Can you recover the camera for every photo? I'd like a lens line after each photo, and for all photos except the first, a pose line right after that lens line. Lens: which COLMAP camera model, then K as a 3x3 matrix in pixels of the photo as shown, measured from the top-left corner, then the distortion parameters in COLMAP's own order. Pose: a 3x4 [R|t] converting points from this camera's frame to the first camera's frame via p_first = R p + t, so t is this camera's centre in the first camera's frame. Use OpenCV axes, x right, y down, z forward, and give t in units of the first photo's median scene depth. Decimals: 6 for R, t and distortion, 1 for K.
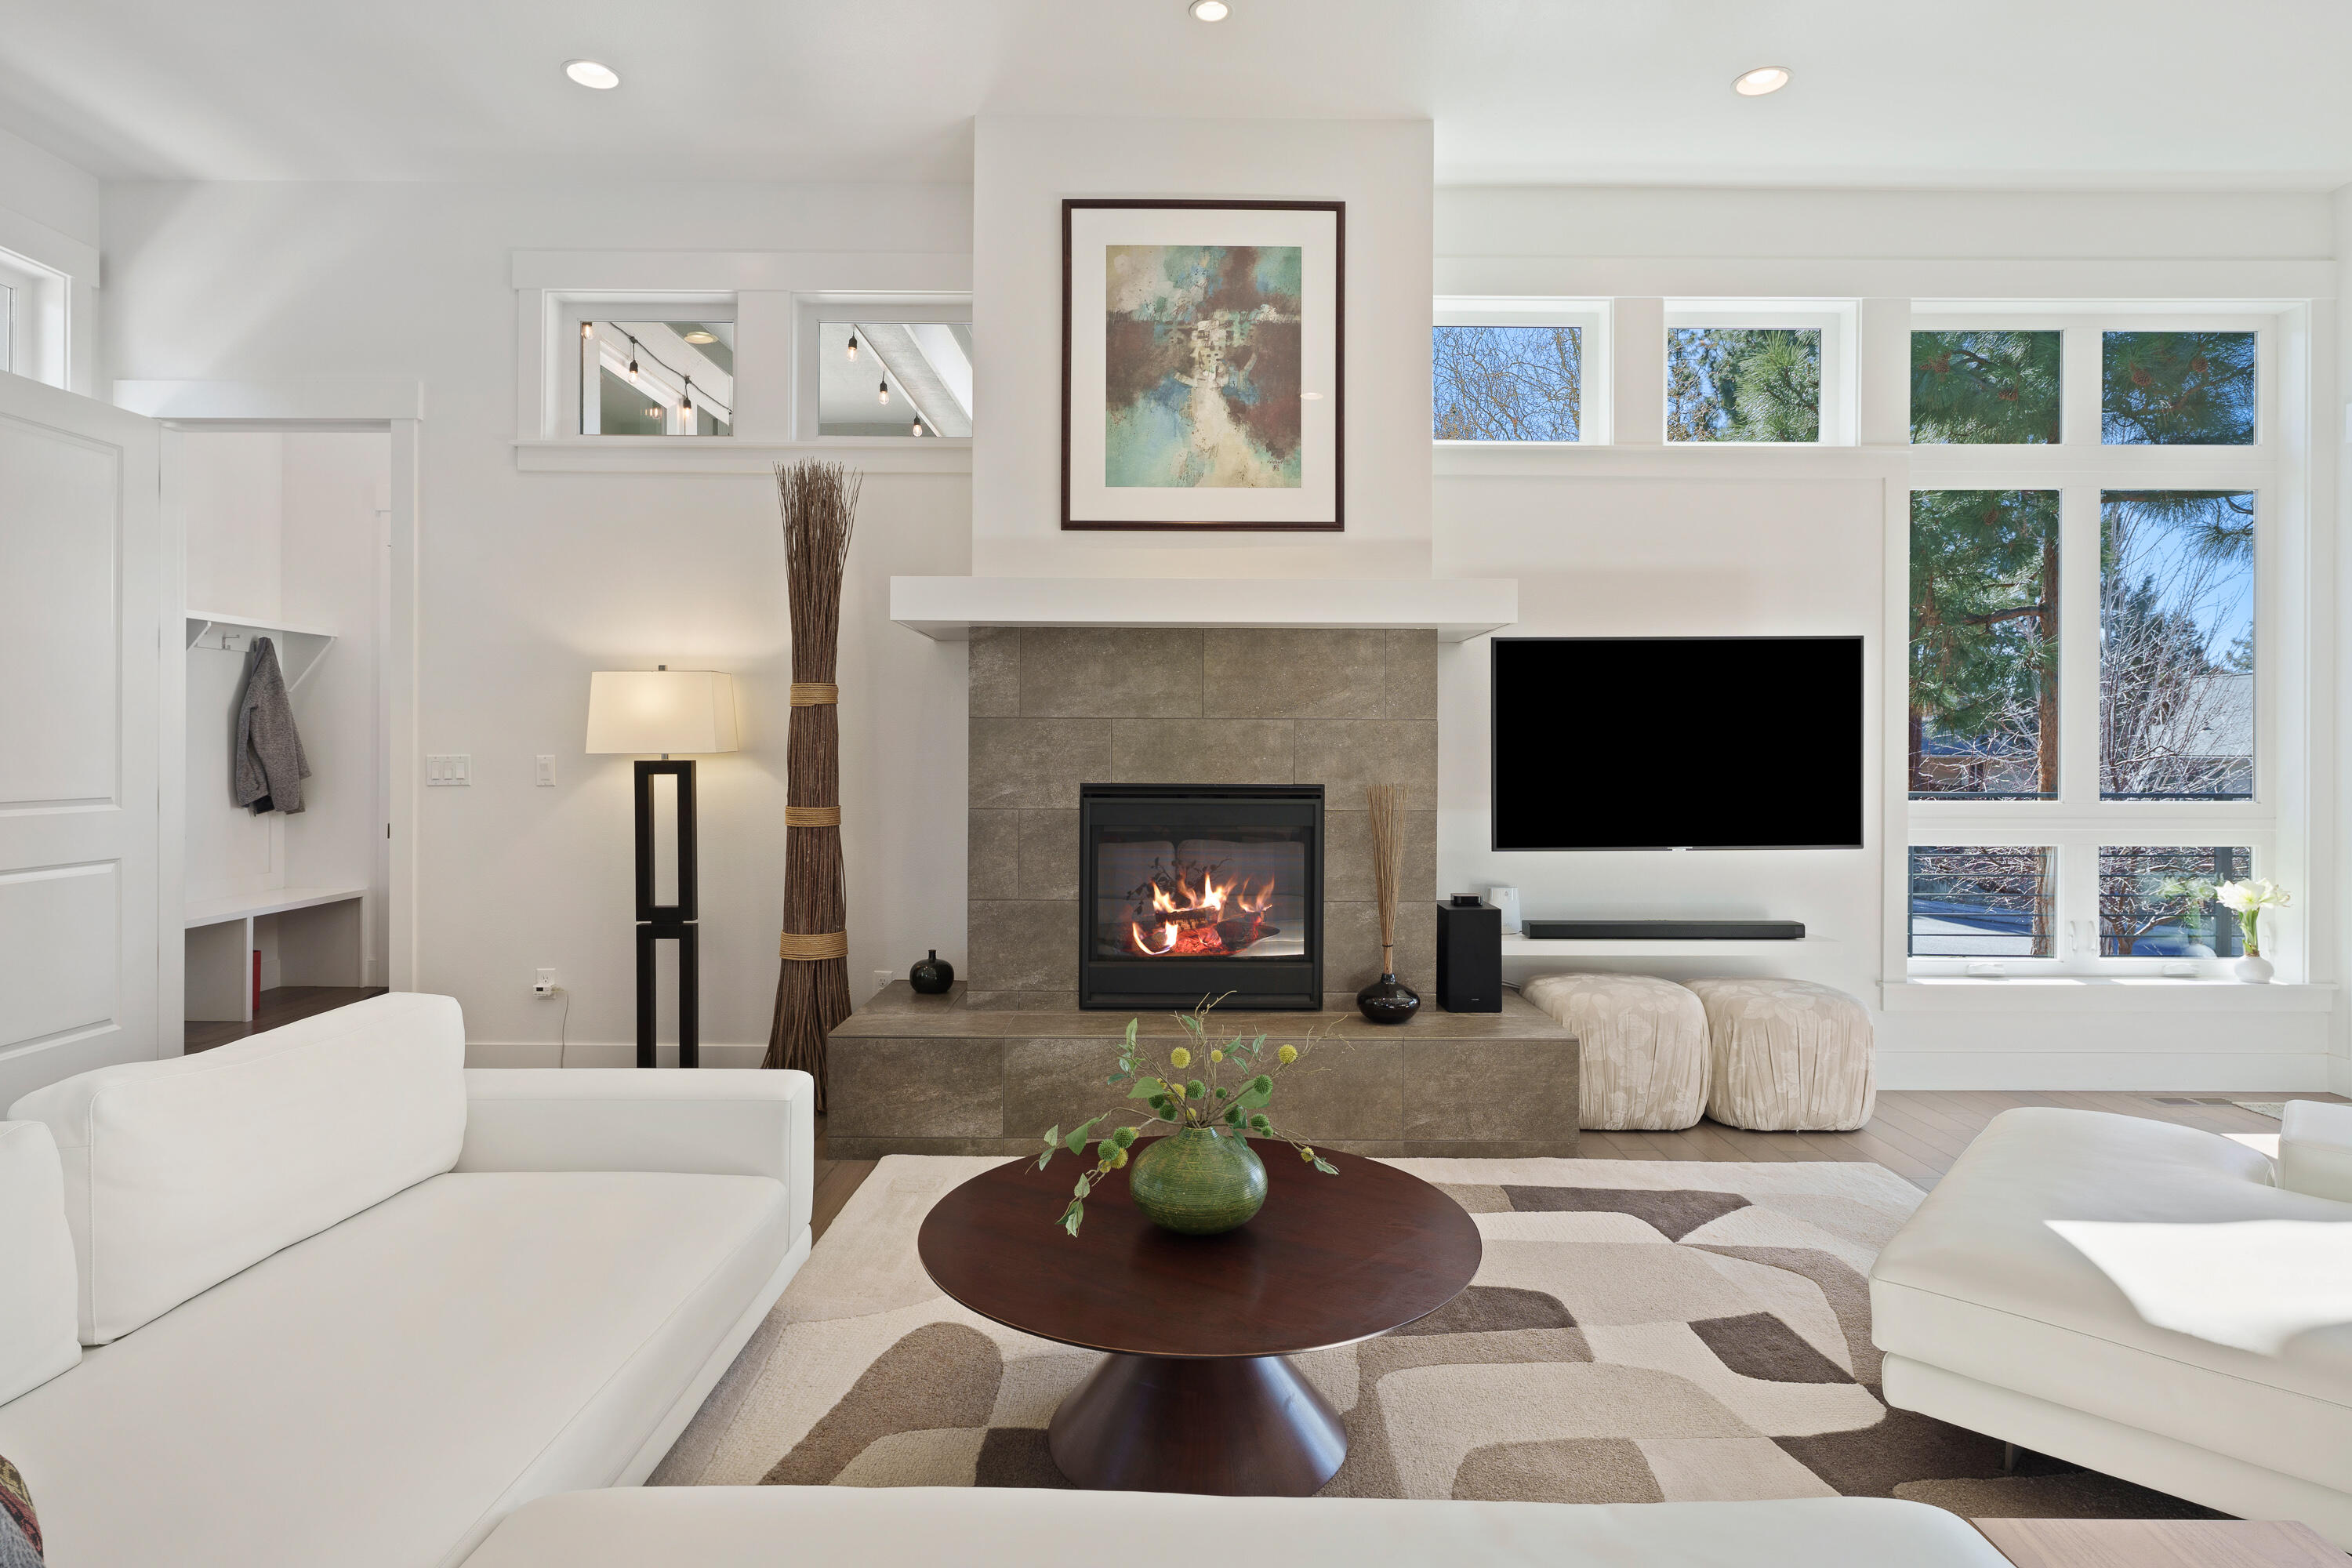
lens RADIAL K [[1246.5, 0, 1175.2], [0, 1246.5, 745.9], [0, 0, 1]] dist [0.000391, -0.000741]
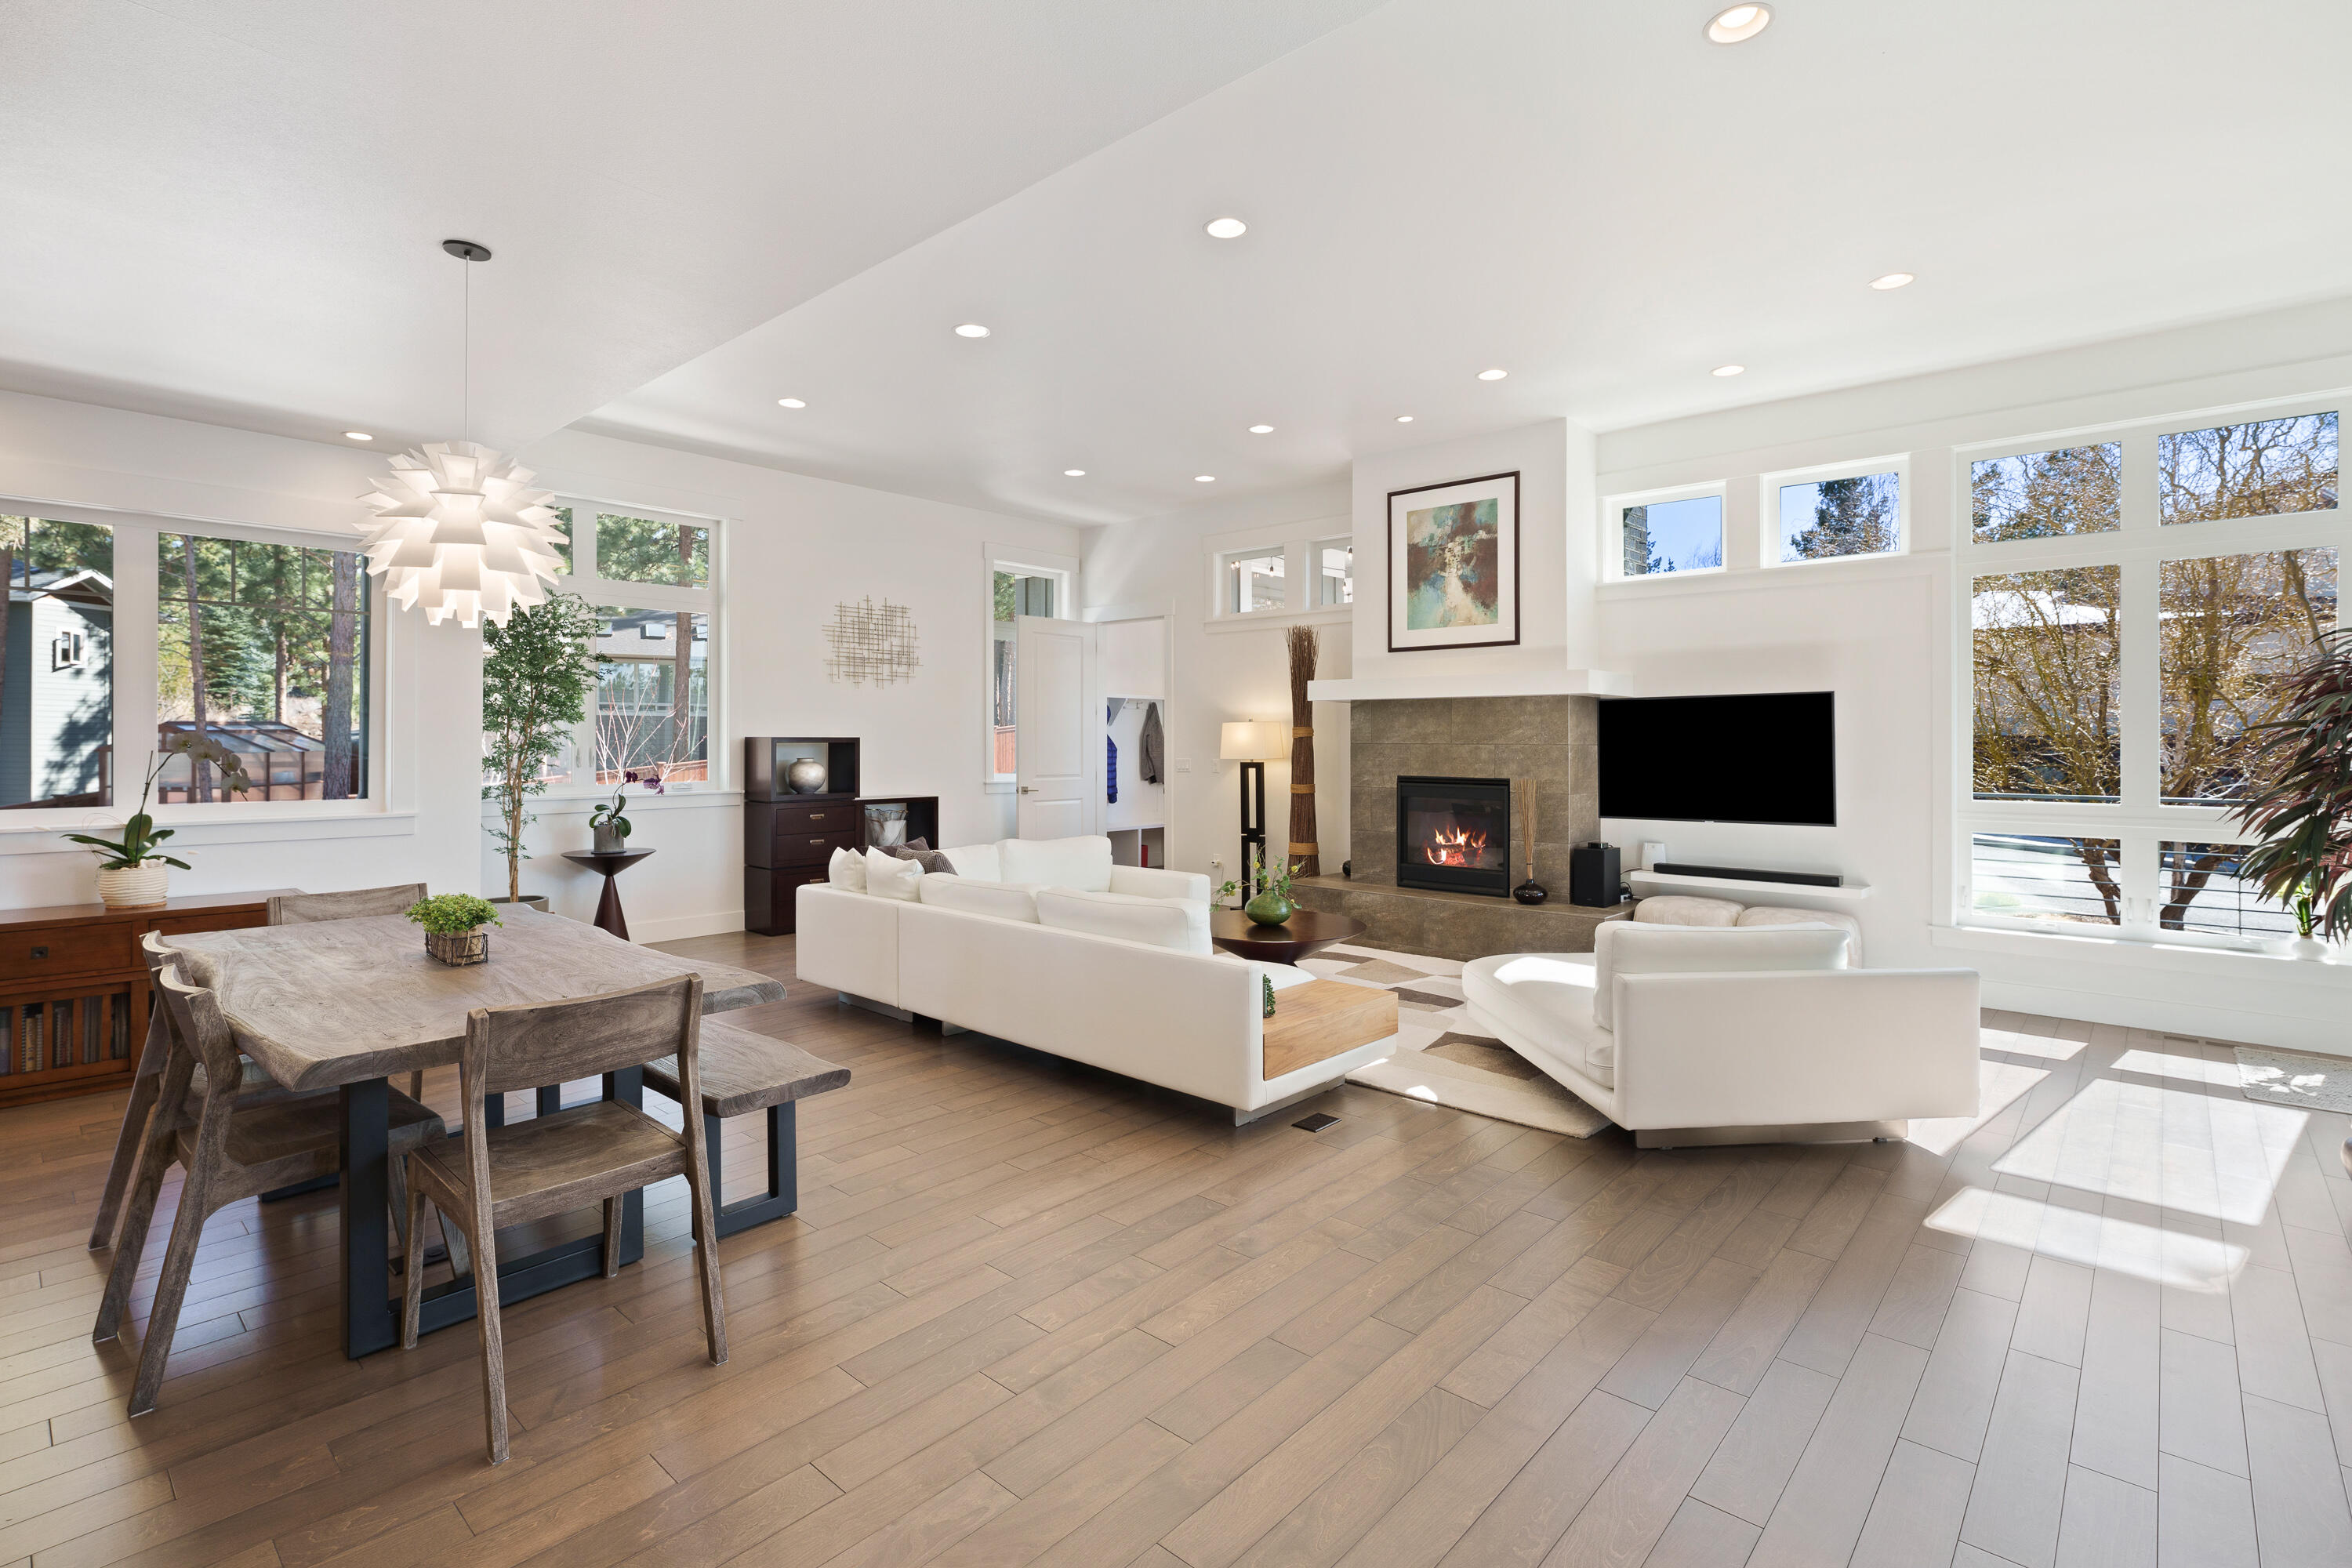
lens RADIAL K [[1056.3, 0, 1187.9], [0, 1056.3, 744.2], [0, 0, 1]] dist [0.000042, 0.000030]
pose [[0.755527, -0.000746, -0.655117, 0.802748], [-0.000226, 0.999999, -0.001399, -0.019027], [0.655118, 0.001205, 0.755526, -0.537159]]
